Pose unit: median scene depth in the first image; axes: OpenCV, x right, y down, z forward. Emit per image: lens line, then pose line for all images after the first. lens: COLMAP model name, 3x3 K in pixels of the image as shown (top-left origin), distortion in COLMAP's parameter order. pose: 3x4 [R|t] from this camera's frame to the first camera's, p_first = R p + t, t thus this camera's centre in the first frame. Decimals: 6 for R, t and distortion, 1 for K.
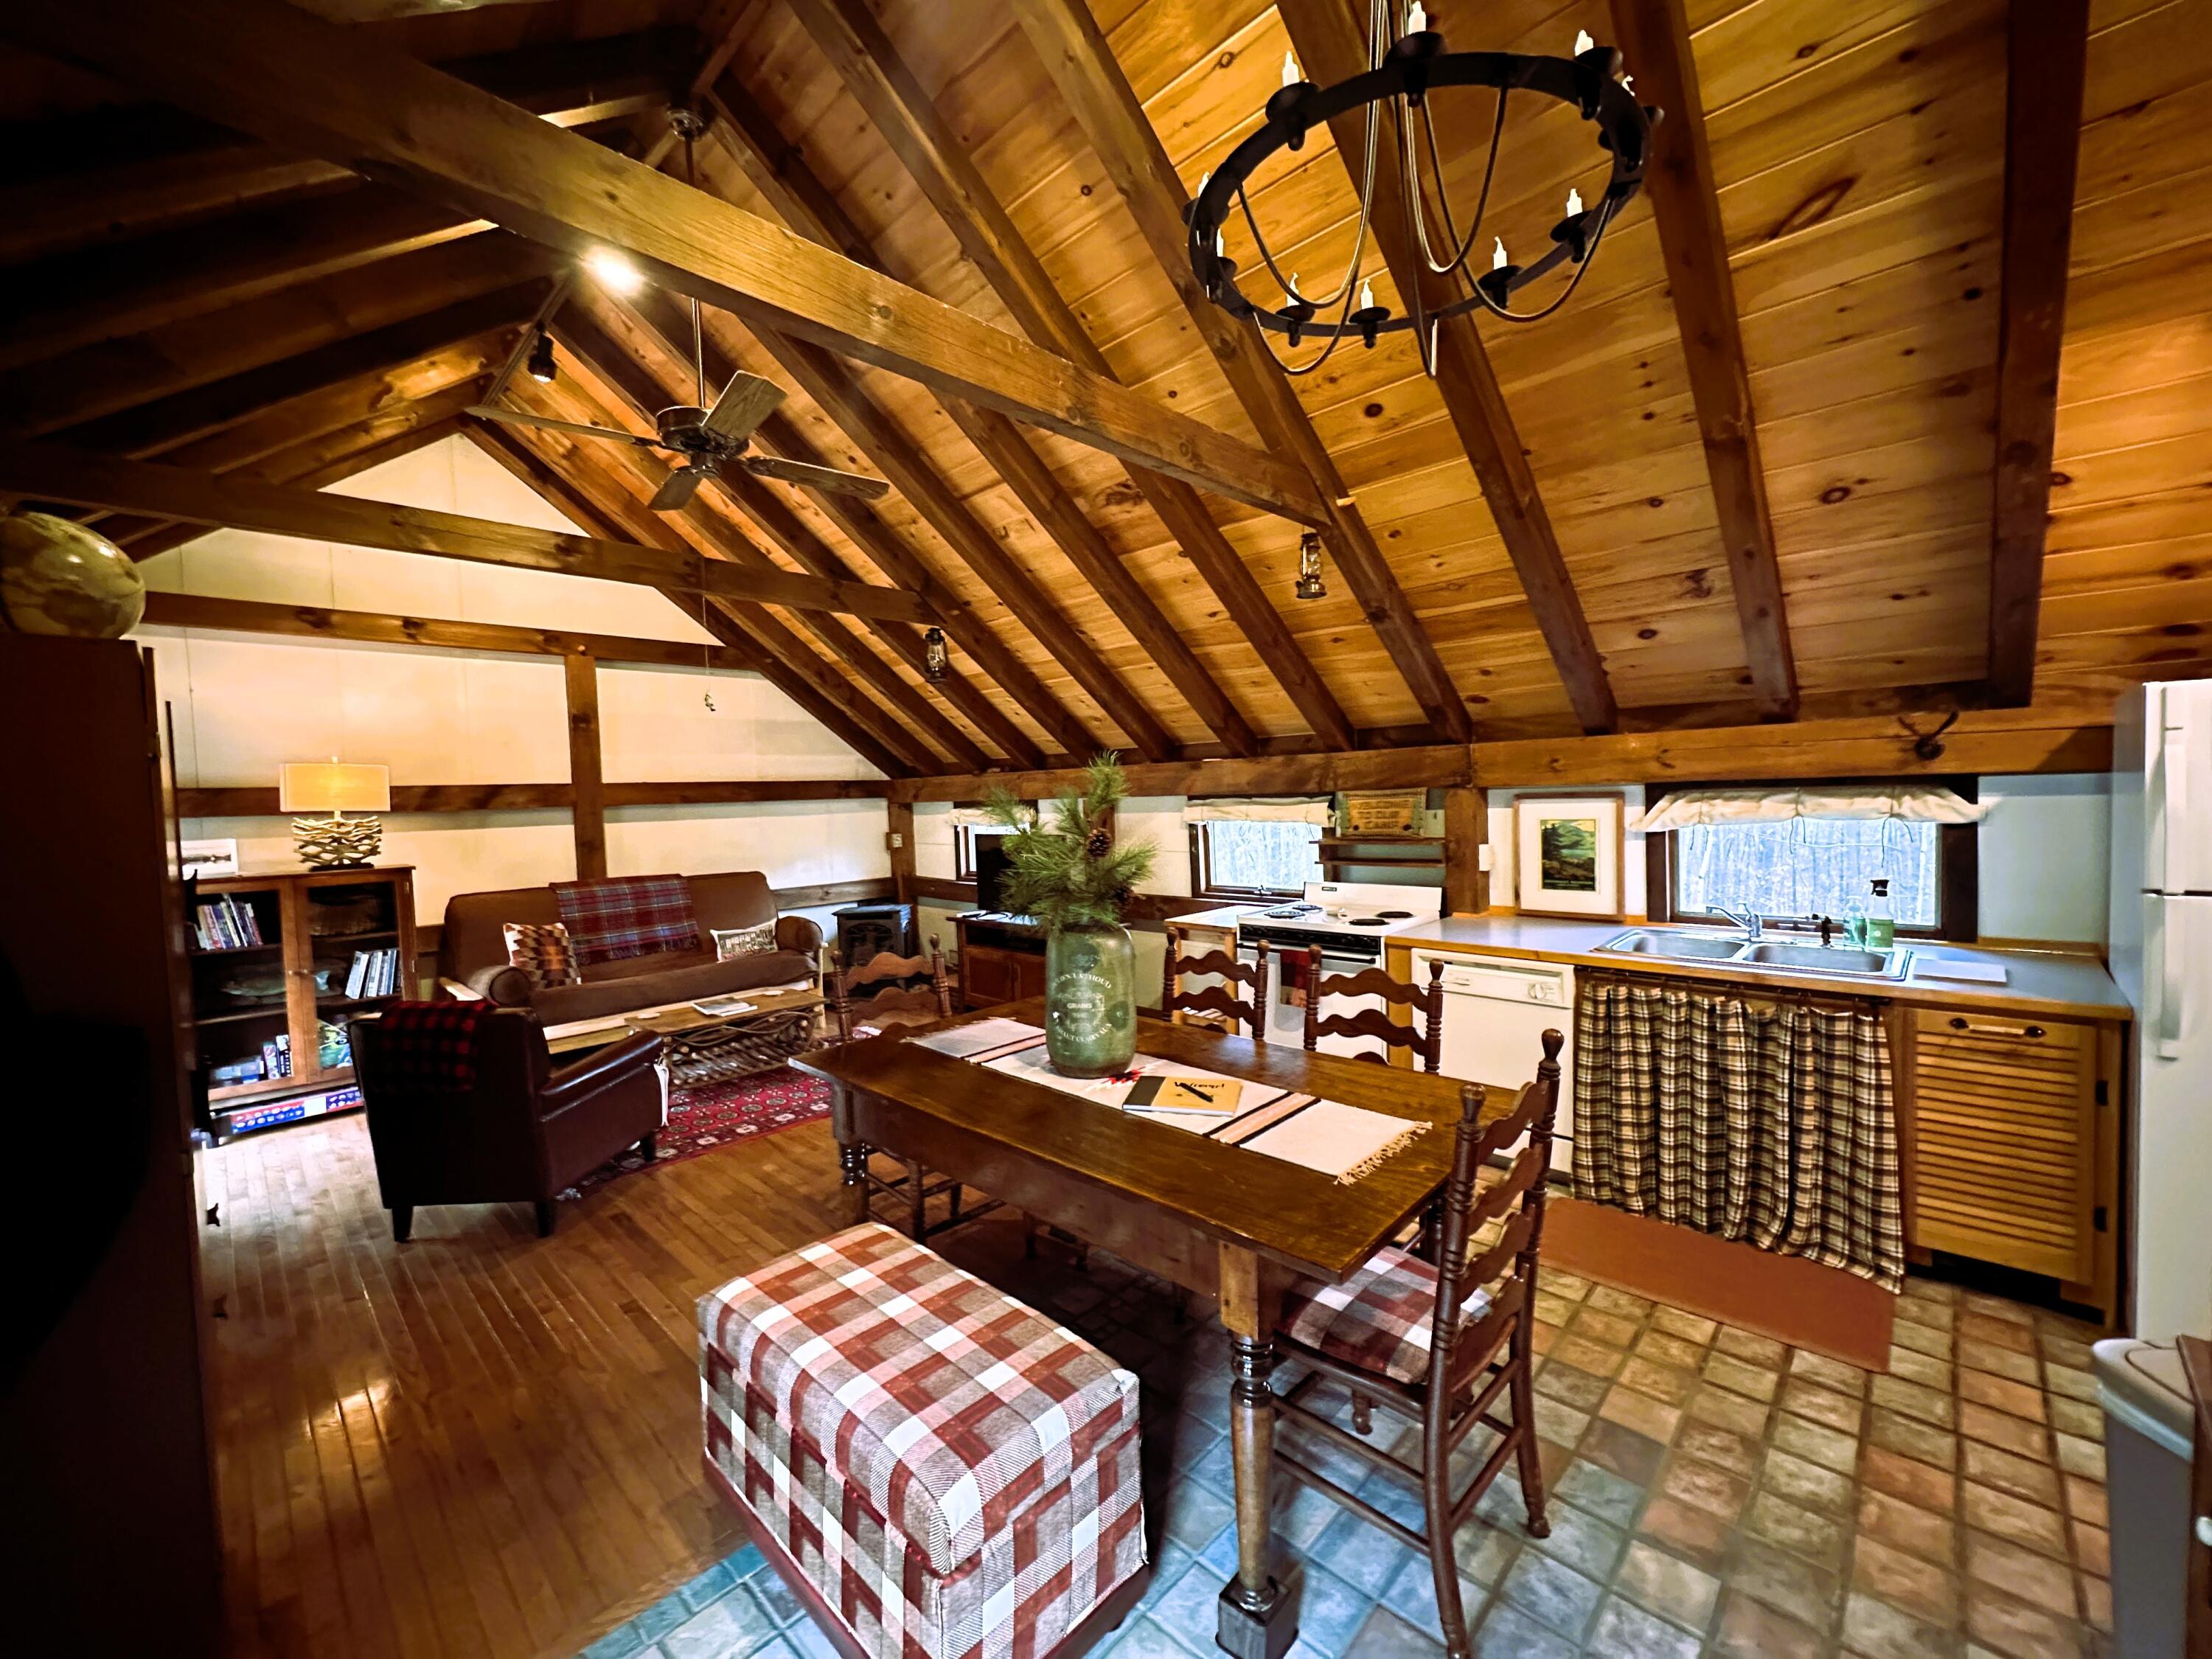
lens RADIAL K [[888.1, 0, 1102.8], [0, 888.1, 827.9], [0, 0, 1]] dist [0.001402, -0.000415]
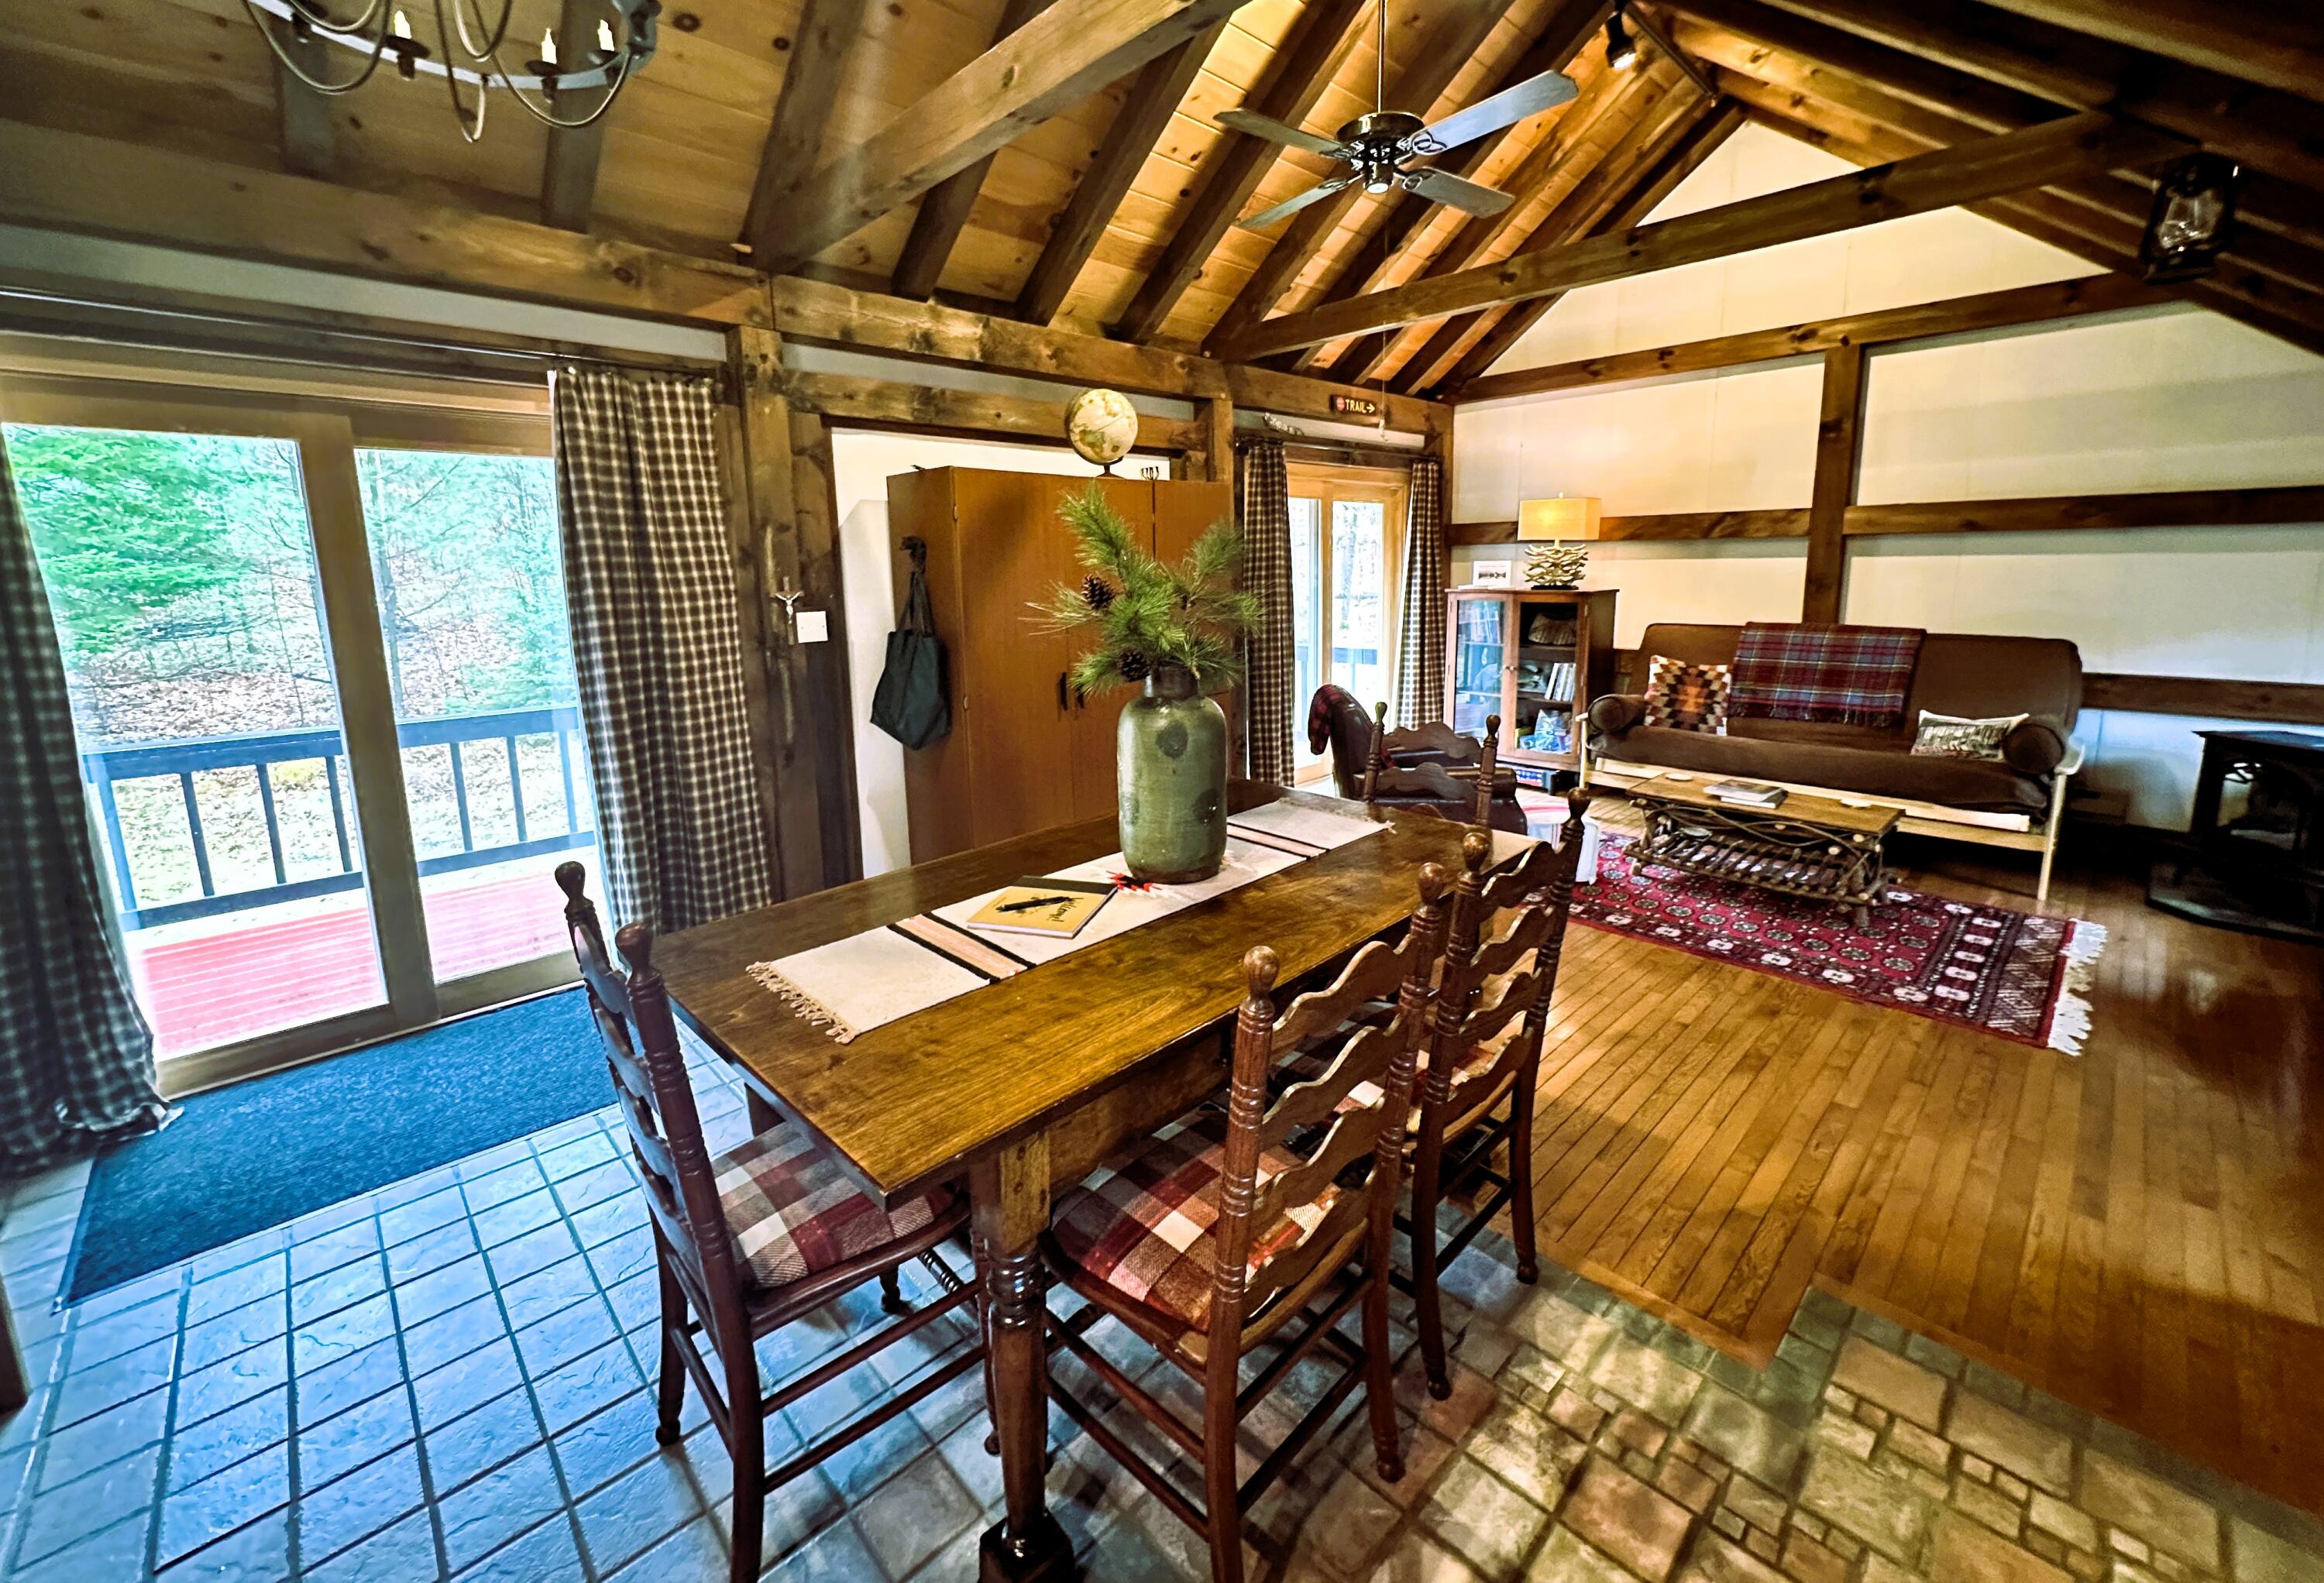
lens RADIAL K [[928.5, 0, 1161.0], [0, 928.5, 713.3], [0, 0, 1]] dist [-0.001464, -0.000193]
pose [[-0.040120, 0.191897, -0.980595, 0.374443], [-0.020324, 0.981025, 0.192813, -0.017897], [0.998988, 0.027666, -0.035459, 0.471083]]
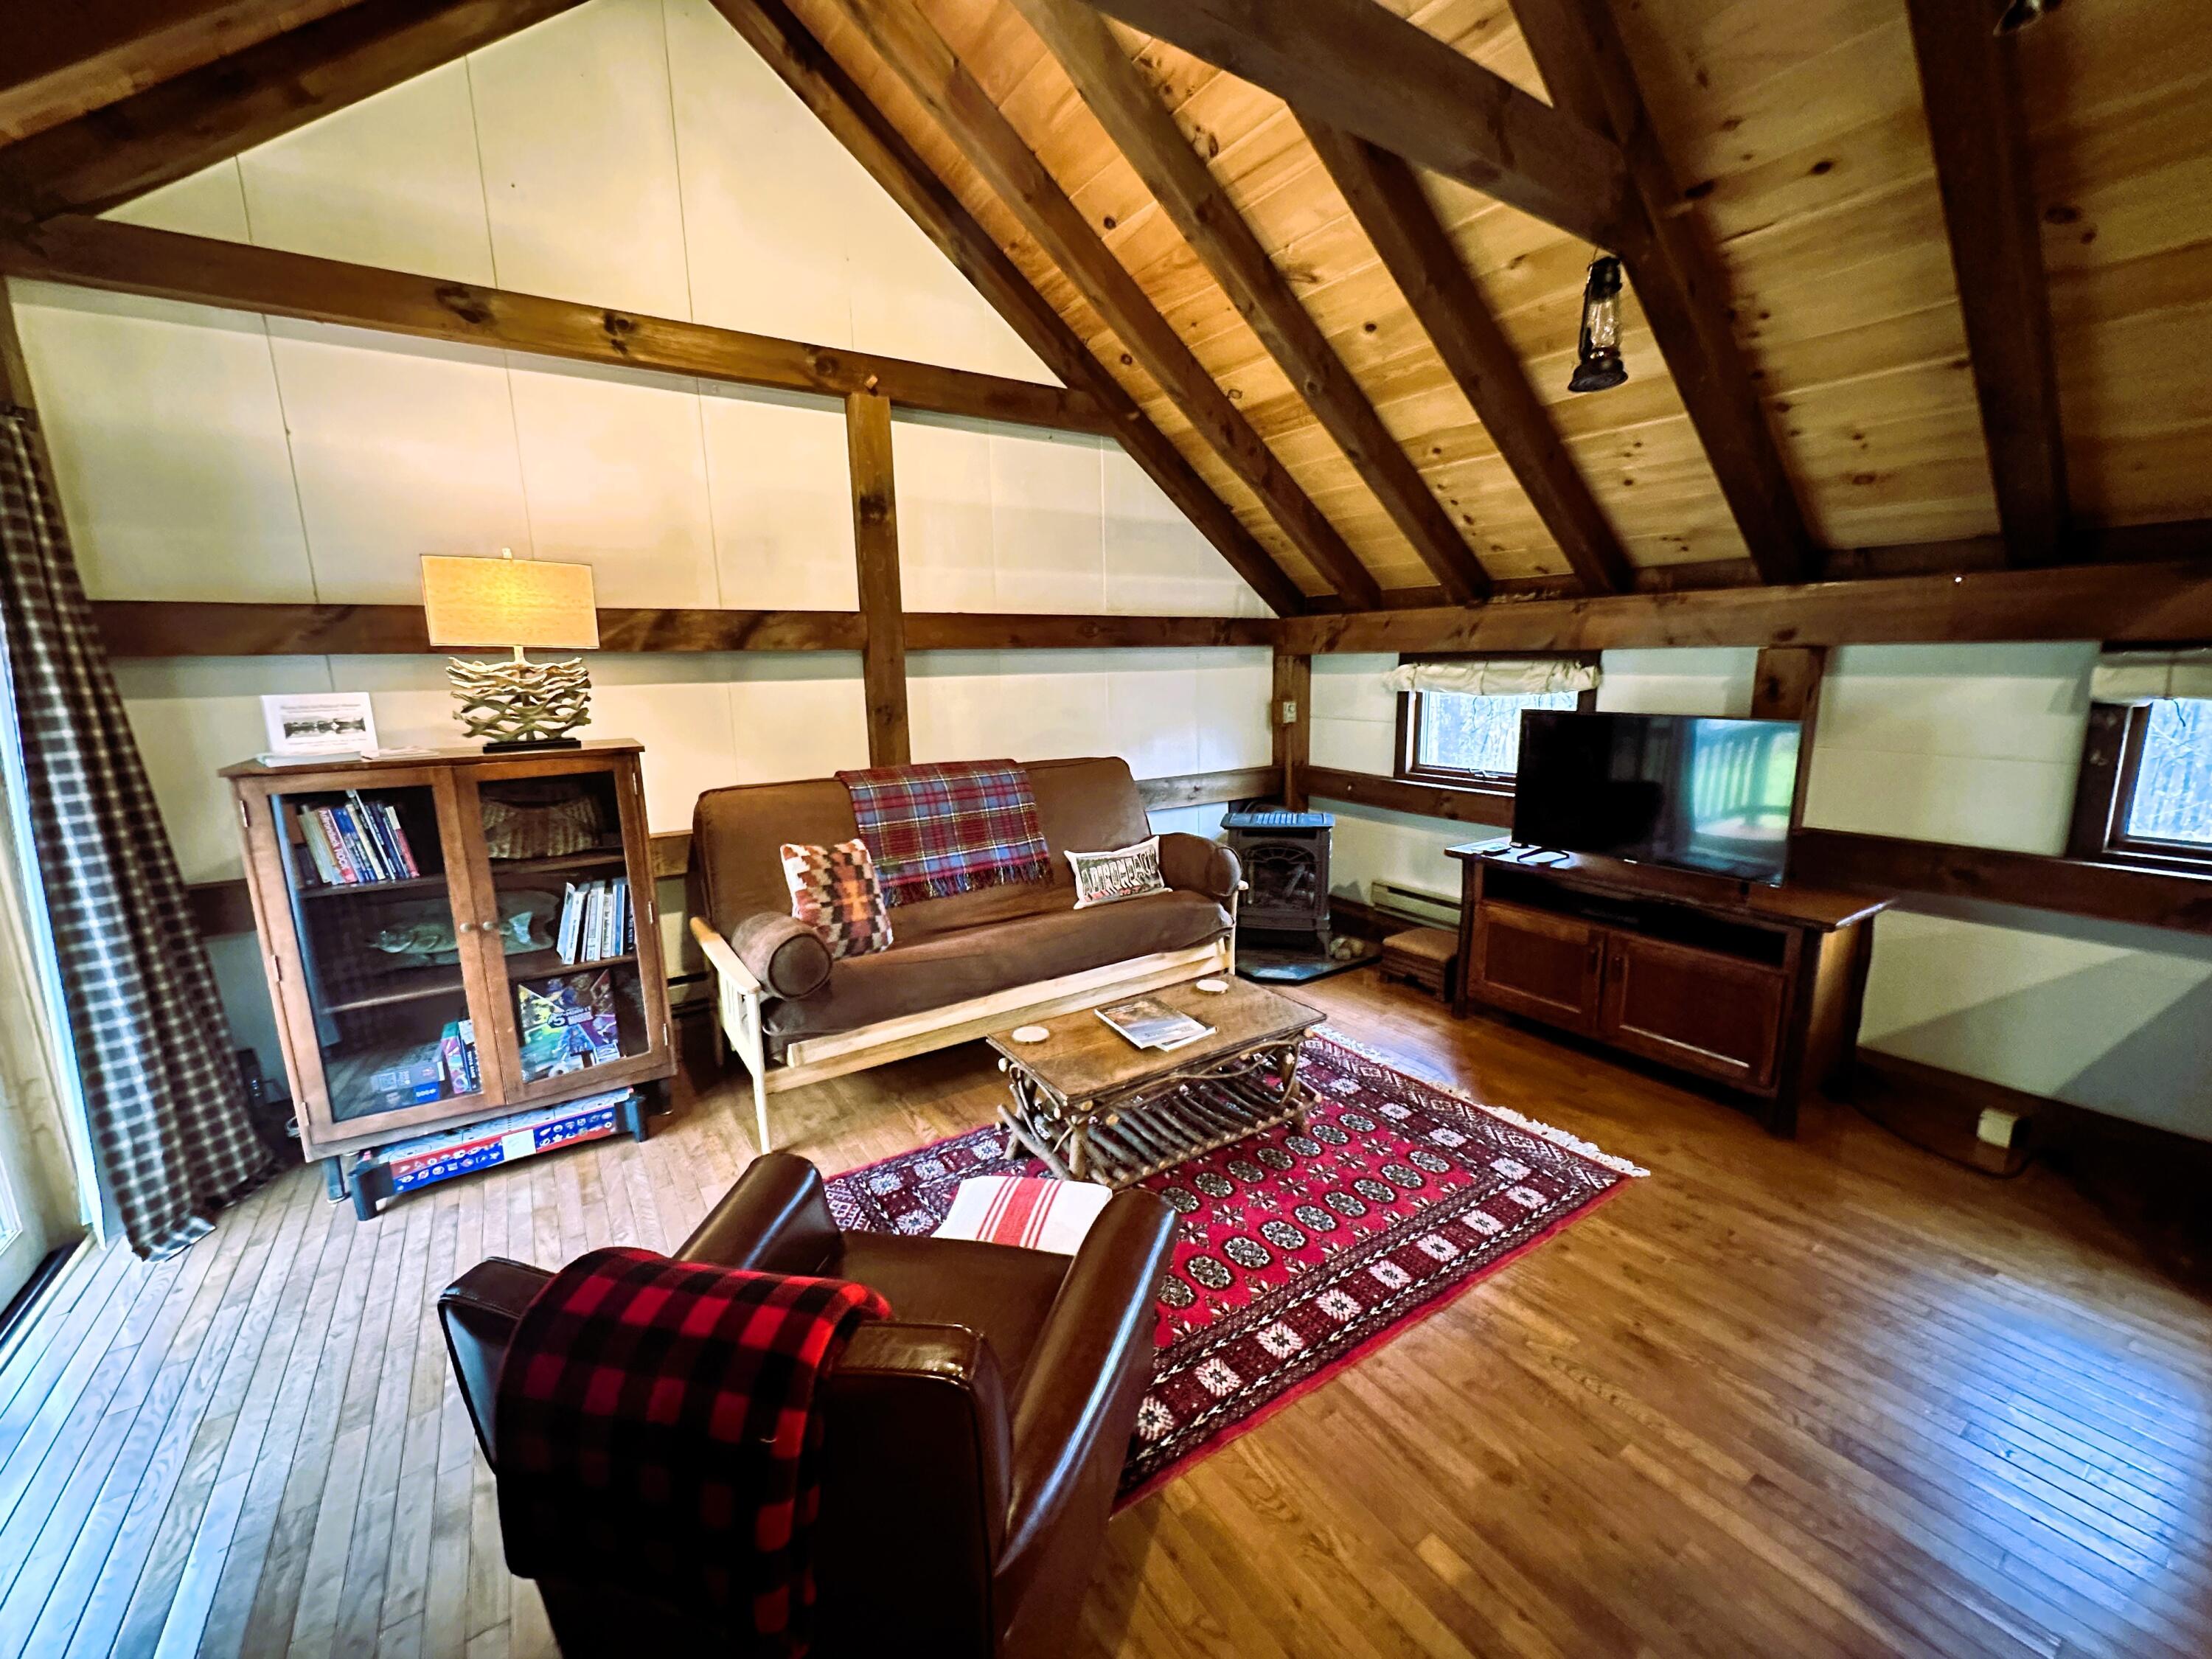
lens RADIAL K [[888.1, 0, 1102.4], [0, 888.1, 827.6], [0, 0, 1]] dist [0.001402, -0.000415]
pose [[0.977847, 0.054923, -0.201989, -0.332391], [-0.022748, 0.987131, 0.158286, -0.002776], [0.208083, -0.150185, 0.966512, 0.455251]]
